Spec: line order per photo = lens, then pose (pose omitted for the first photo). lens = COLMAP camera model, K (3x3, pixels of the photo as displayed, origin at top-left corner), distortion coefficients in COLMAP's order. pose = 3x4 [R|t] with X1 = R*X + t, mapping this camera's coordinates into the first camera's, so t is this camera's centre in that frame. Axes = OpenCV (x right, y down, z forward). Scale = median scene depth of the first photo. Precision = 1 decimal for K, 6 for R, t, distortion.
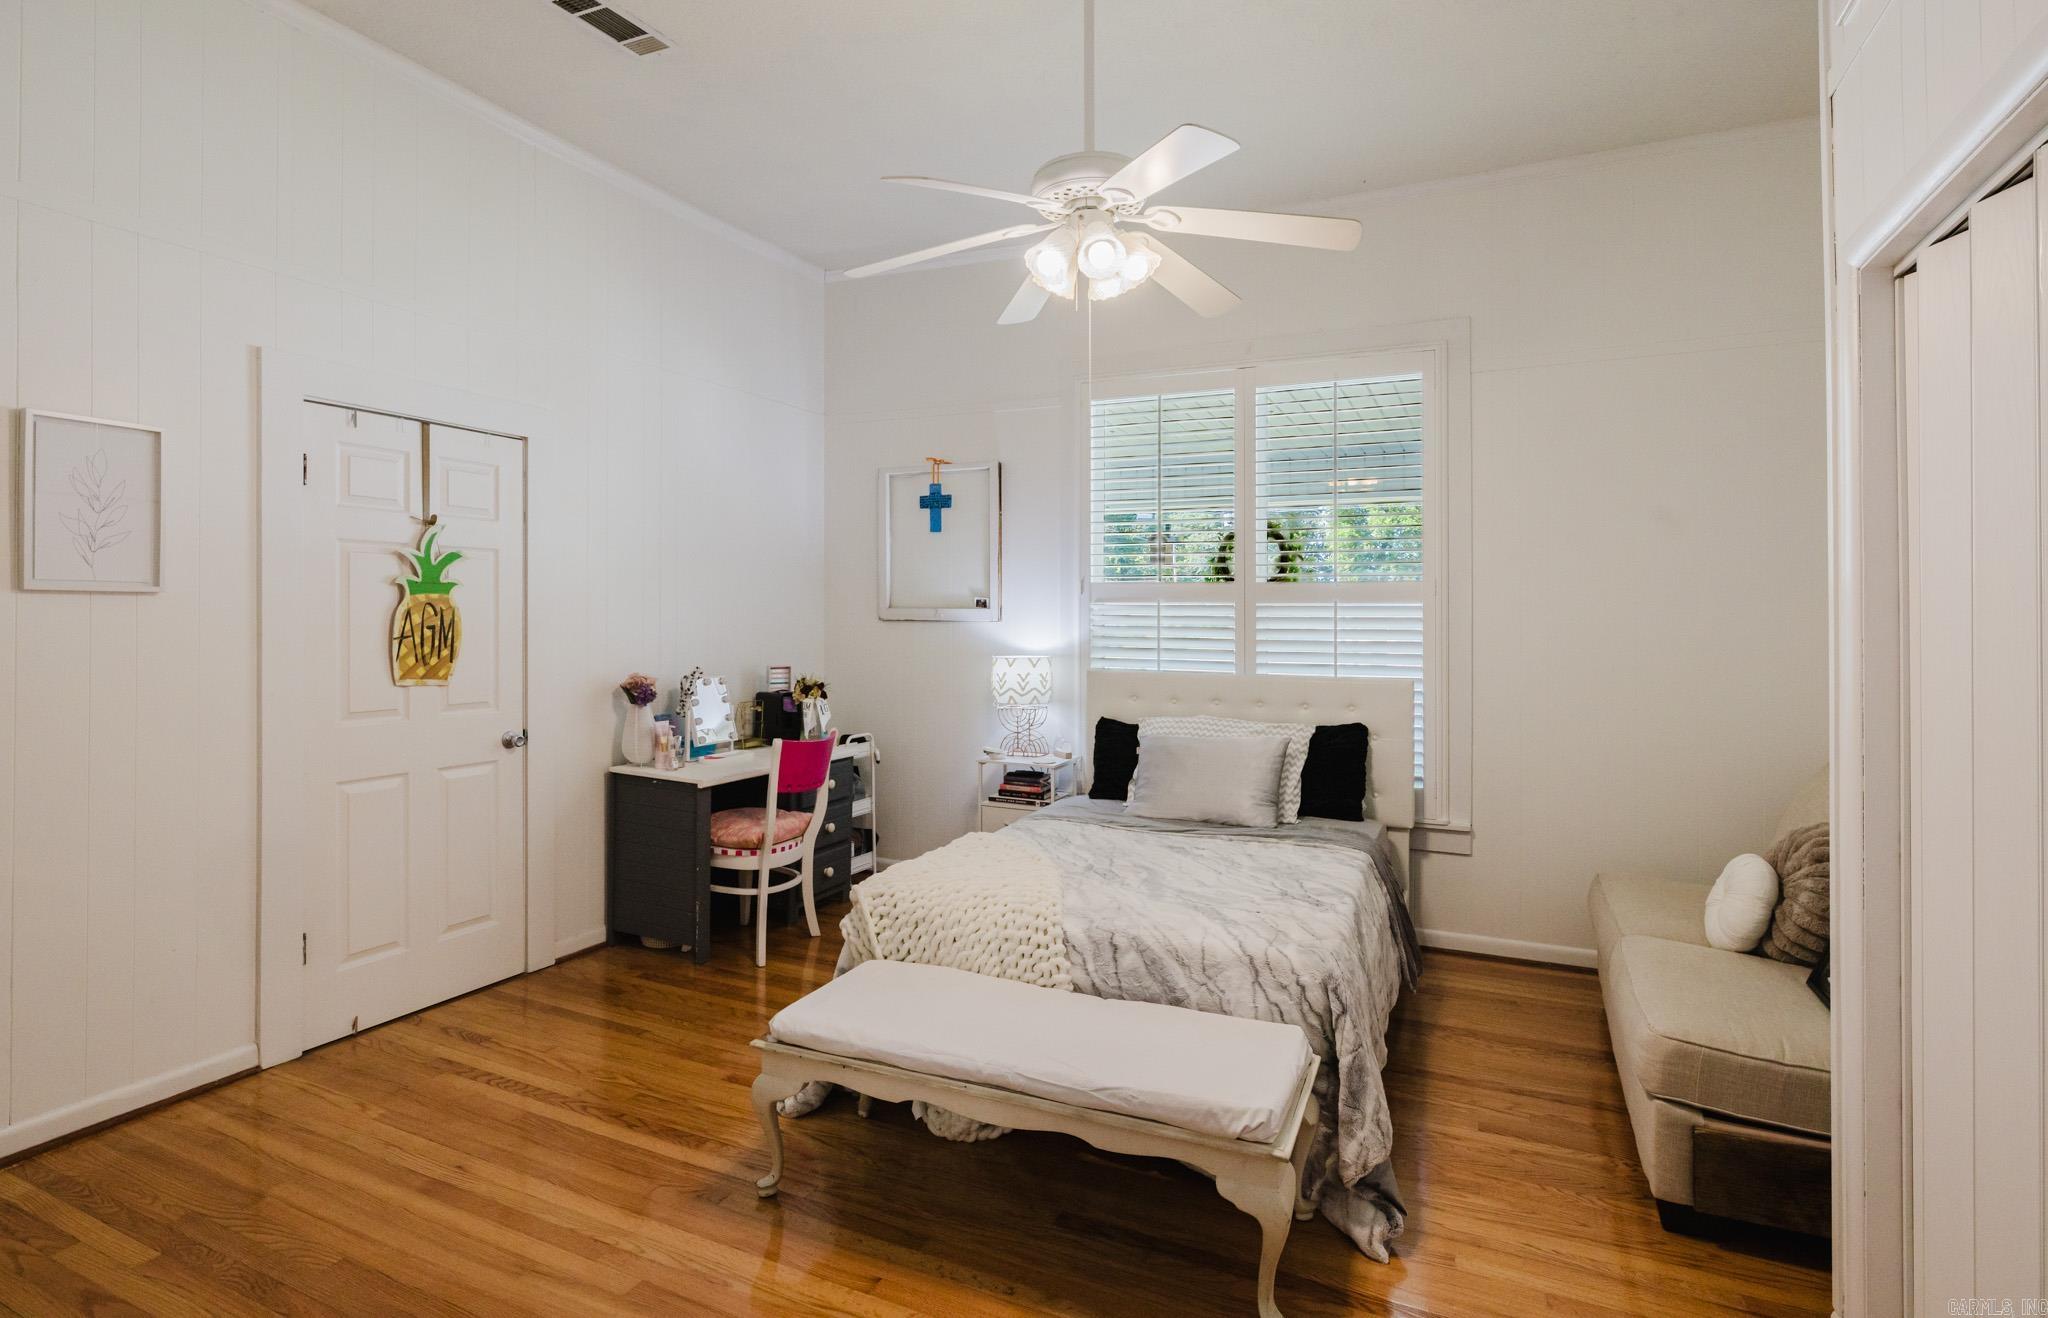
lens RADIAL K [[1002.5, 0, 1026.7], [0, 1002.5, 614.7], [0, 0, 1]] dist [-0.002725, -0.000236]
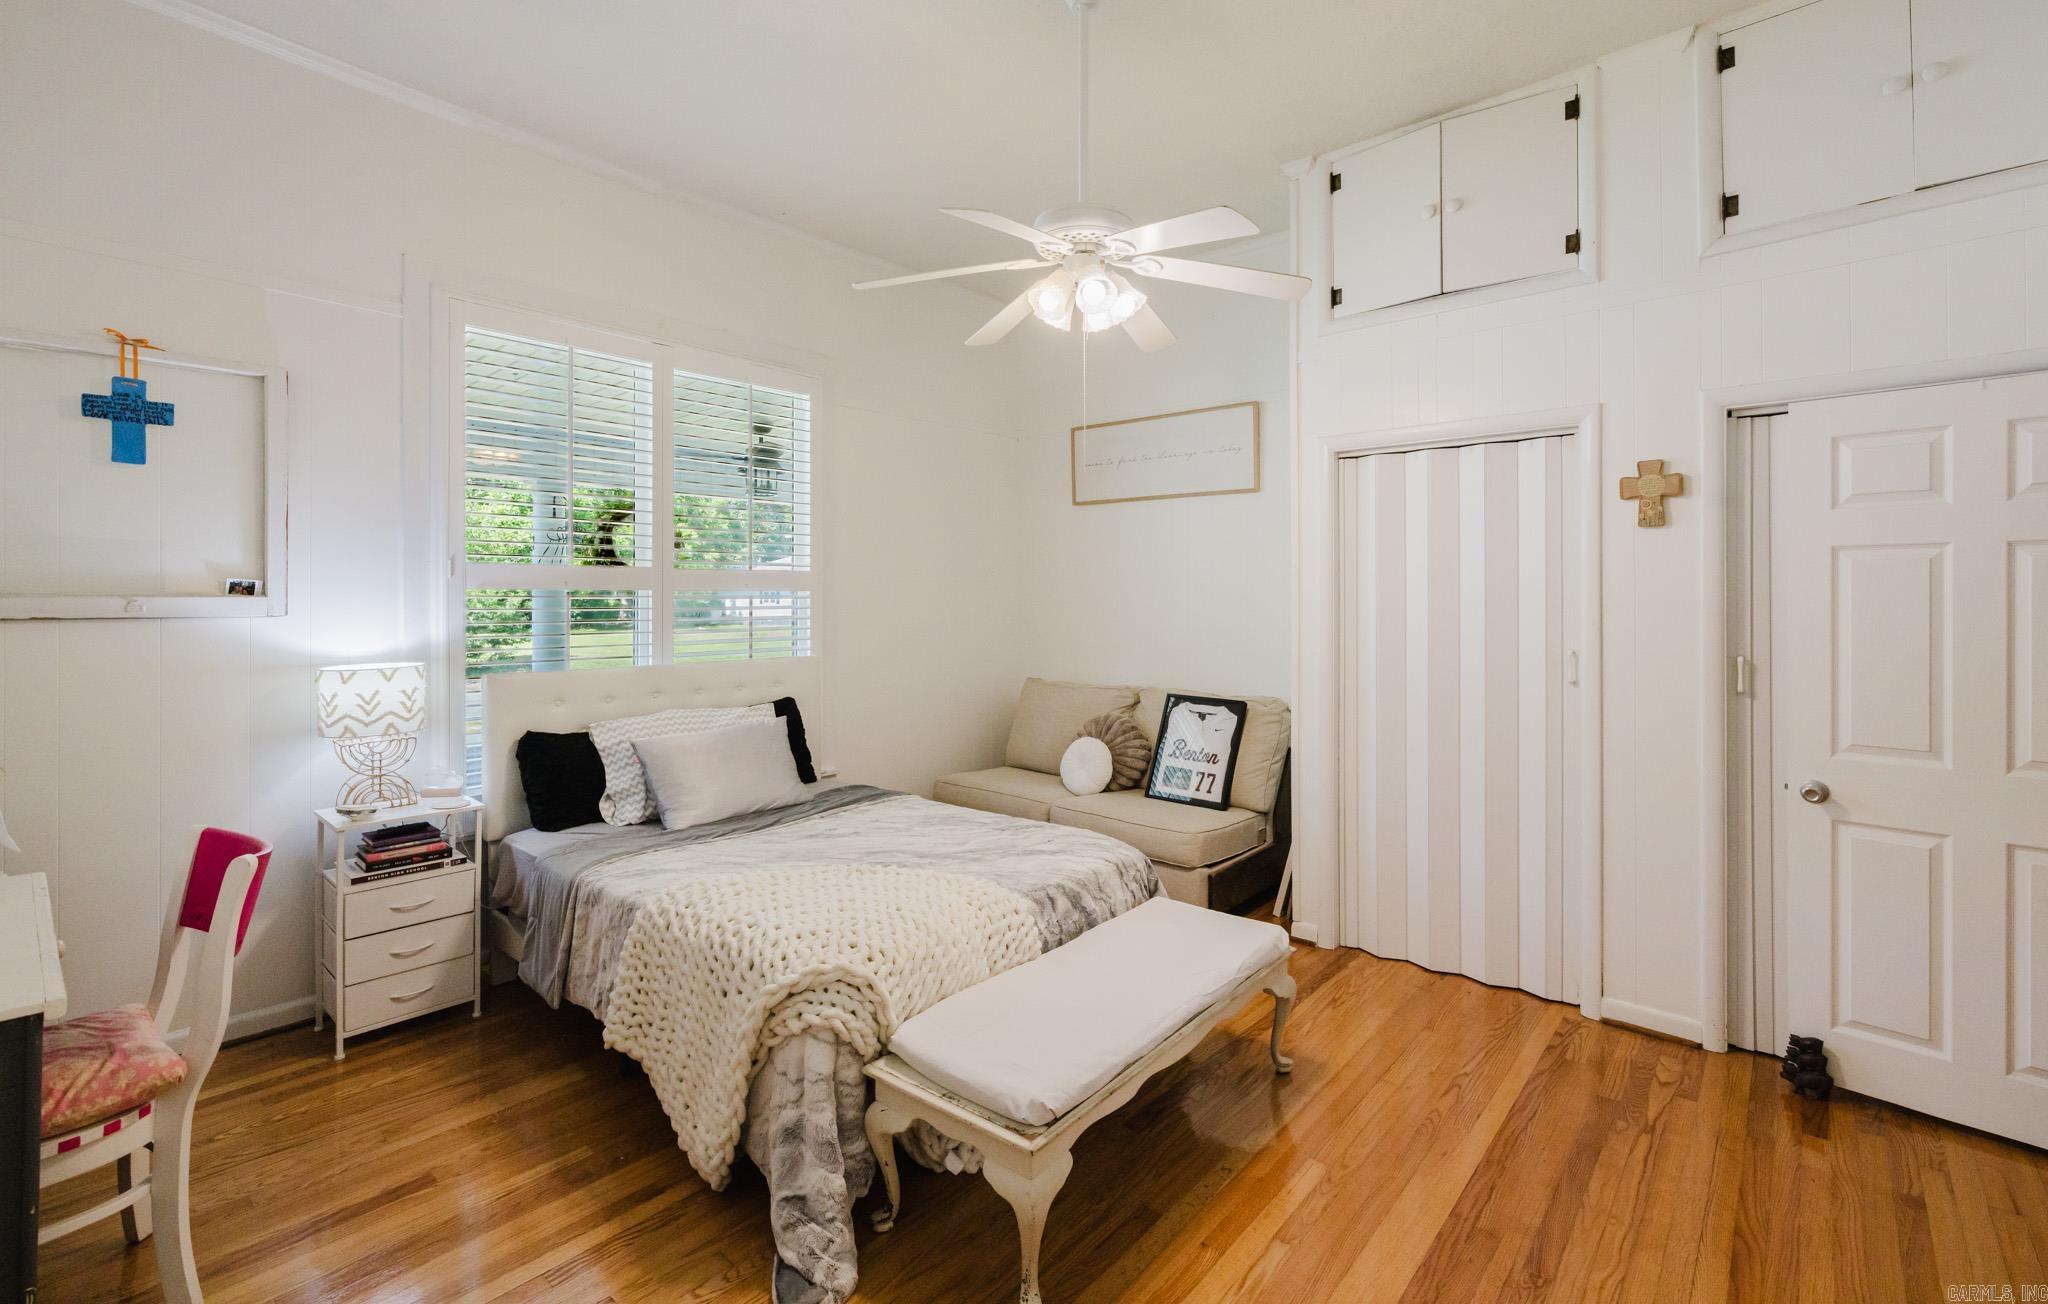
lens RADIAL K [[889.6, 0, 1025.6], [0, 889.6, 594.7], [0, 0, 1]] dist [0.001020, 0.000271]
pose [[0.286715, -0.006159, 0.957996, -0.474433], [0.003794, 0.999979, 0.005293, -0.008874], [-0.958008, 0.002117, 0.286732, 0.399804]]
